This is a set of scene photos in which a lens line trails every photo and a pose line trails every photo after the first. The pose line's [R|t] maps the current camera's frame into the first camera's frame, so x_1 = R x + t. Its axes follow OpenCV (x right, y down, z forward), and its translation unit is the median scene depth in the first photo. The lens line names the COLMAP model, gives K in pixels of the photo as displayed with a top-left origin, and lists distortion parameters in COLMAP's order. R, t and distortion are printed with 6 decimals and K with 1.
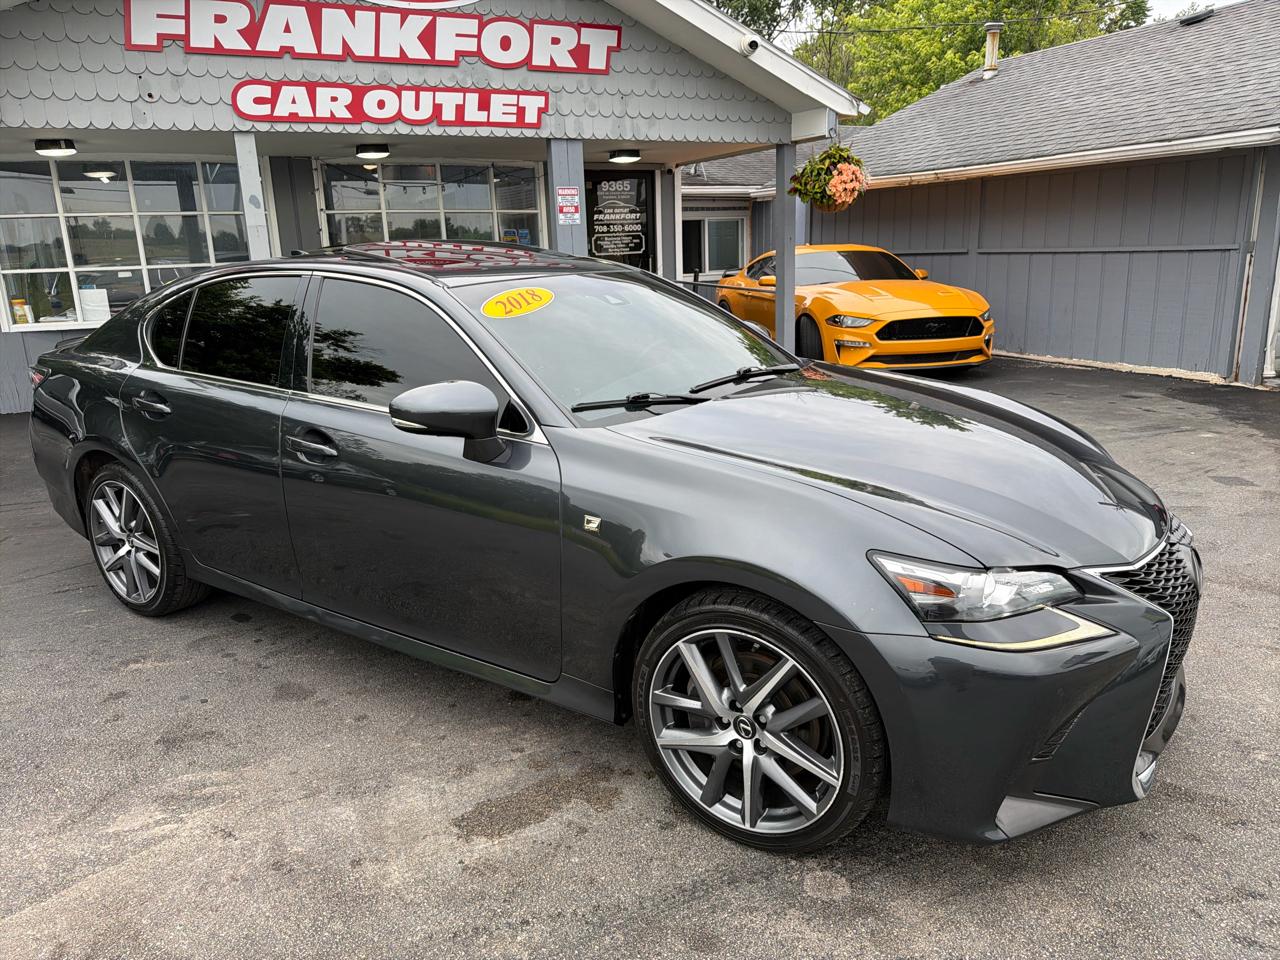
lens RADIAL K [[908.1, 0, 638.9], [0, 908.1, 479.4], [0, 0, 1]] dist [0.027166, -0.038653]
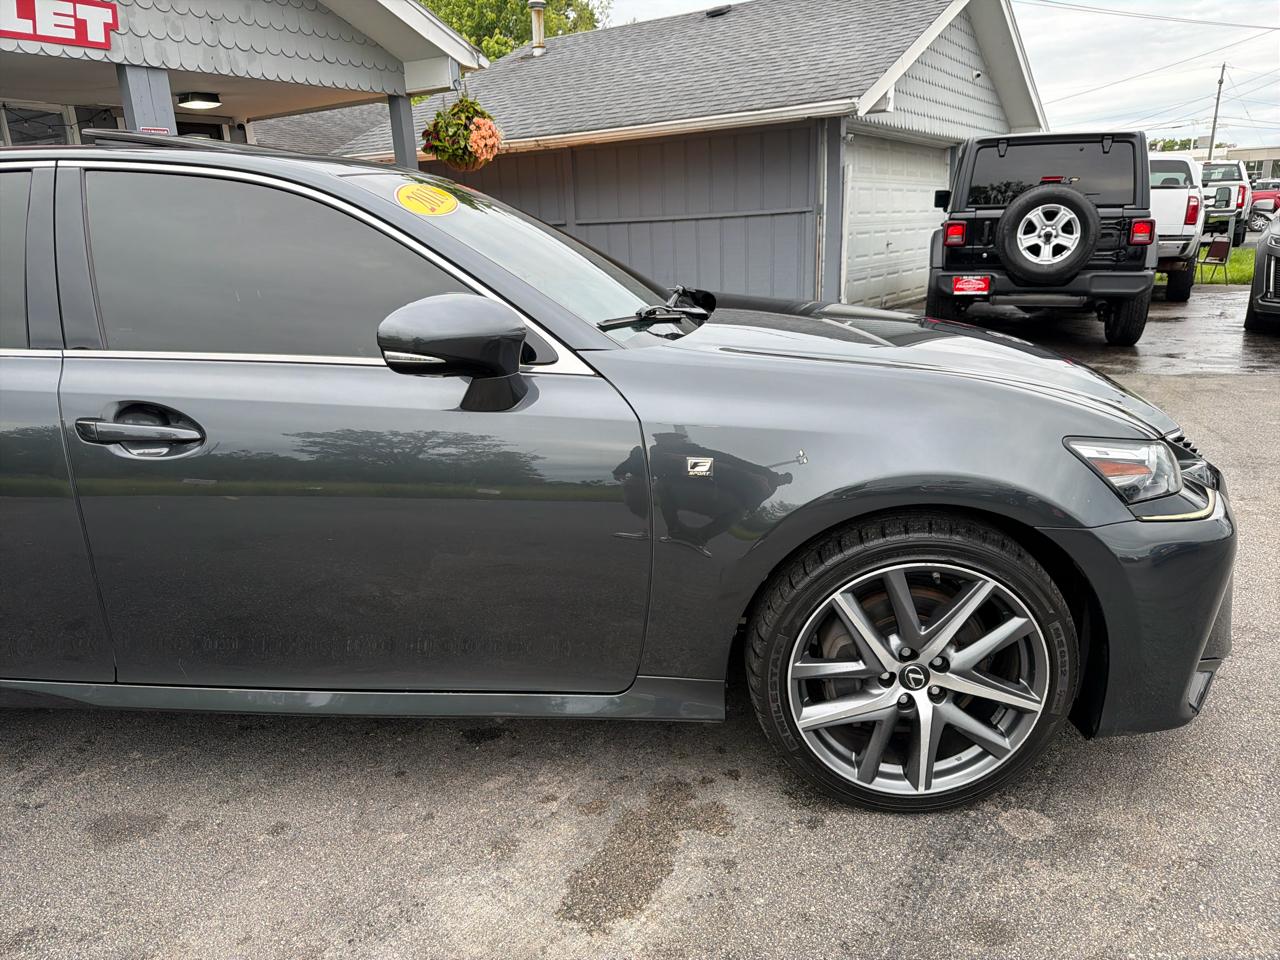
lens RADIAL K [[908.1, 0, 633.1], [0, 908.1, 489.0], [0, 0, 1]] dist [0.027166, -0.038653]
pose [[0.867051, -0.143850, 0.477001, -0.161019], [0.136588, 0.989361, 0.050085, 0.007556], [-0.479131, 0.021726, 0.877475, 0.125303]]
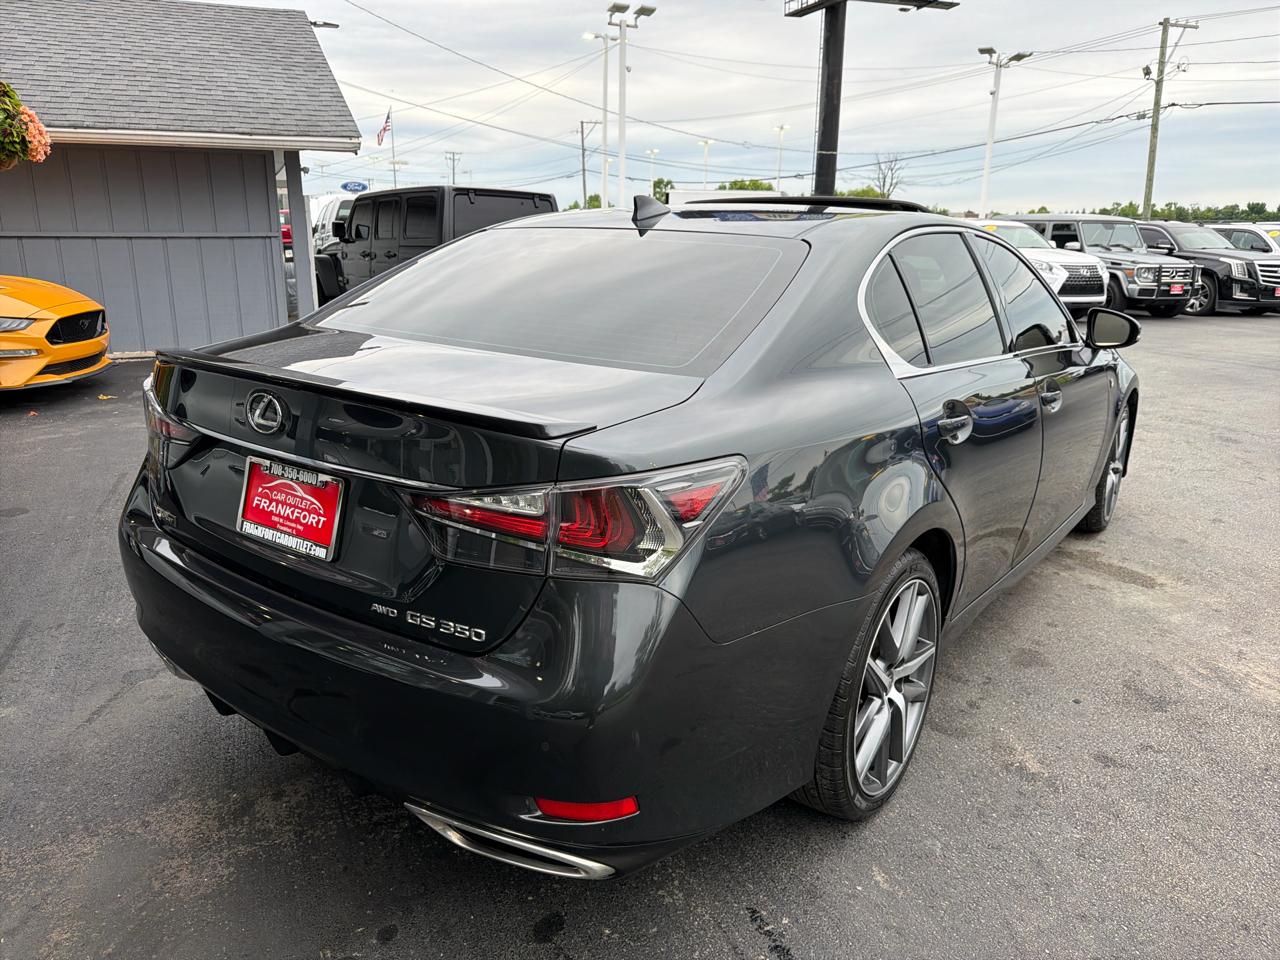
lens RADIAL K [[908.1, 0, 647.7], [0, 908.1, 478.0], [0, 0, 1]] dist [0.027166, -0.038653]
pose [[0.034602, -0.231141, 0.972305, -0.616349], [0.232319, 0.948097, 0.217118, -0.123022], [-0.972024, 0.218372, 0.086504, 0.600209]]
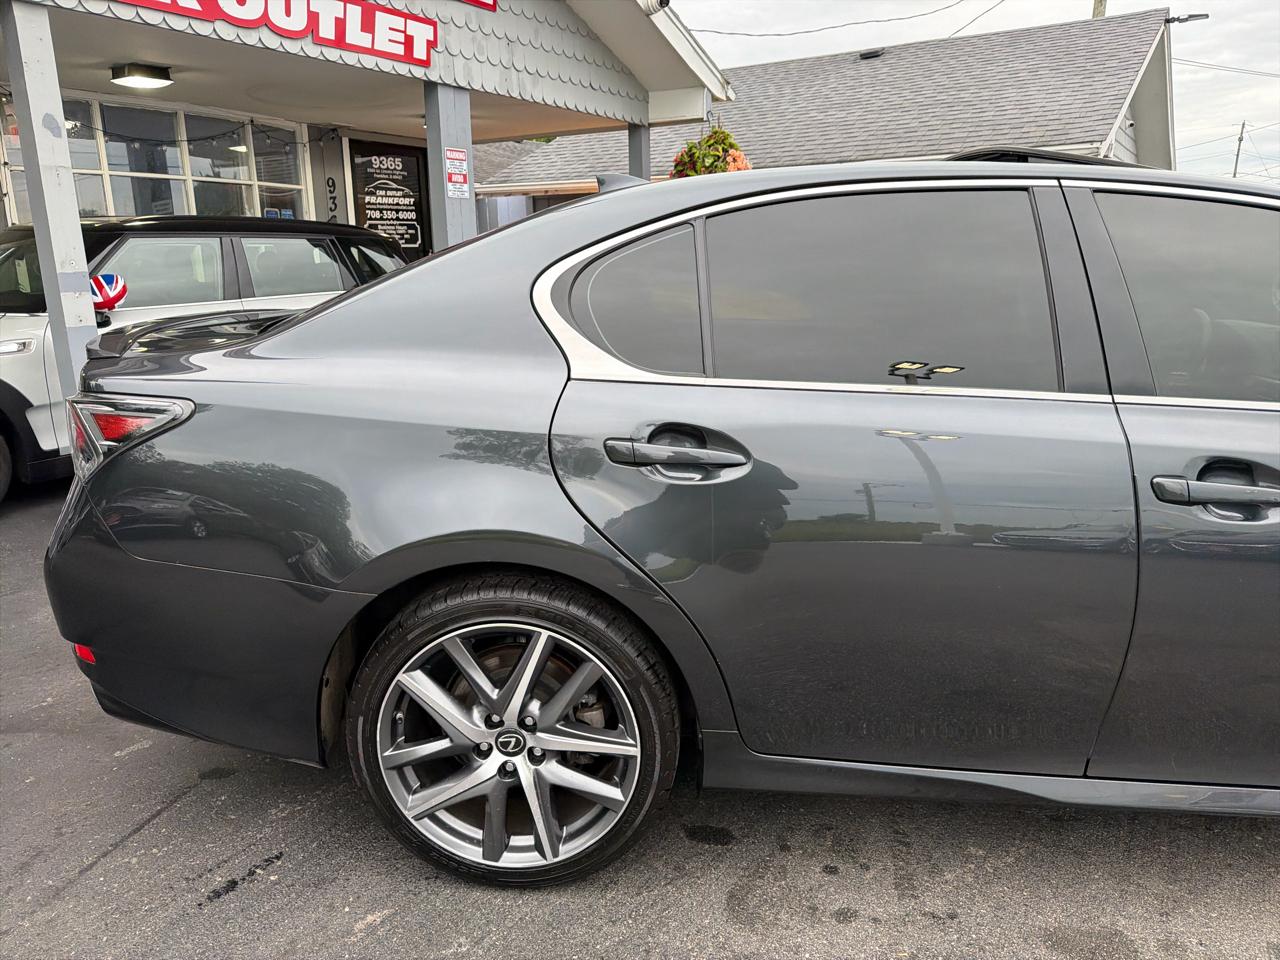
lens RADIAL K [[908.1, 0, 631.2], [0, 908.1, 480.8], [0, 0, 1]] dist [0.027166, -0.038653]
pose [[0.865806, -0.097357, 0.490816, -0.405569], [0.107016, 0.994222, 0.008434, -0.037185], [-0.488801, 0.045223, 0.871222, 0.304322]]
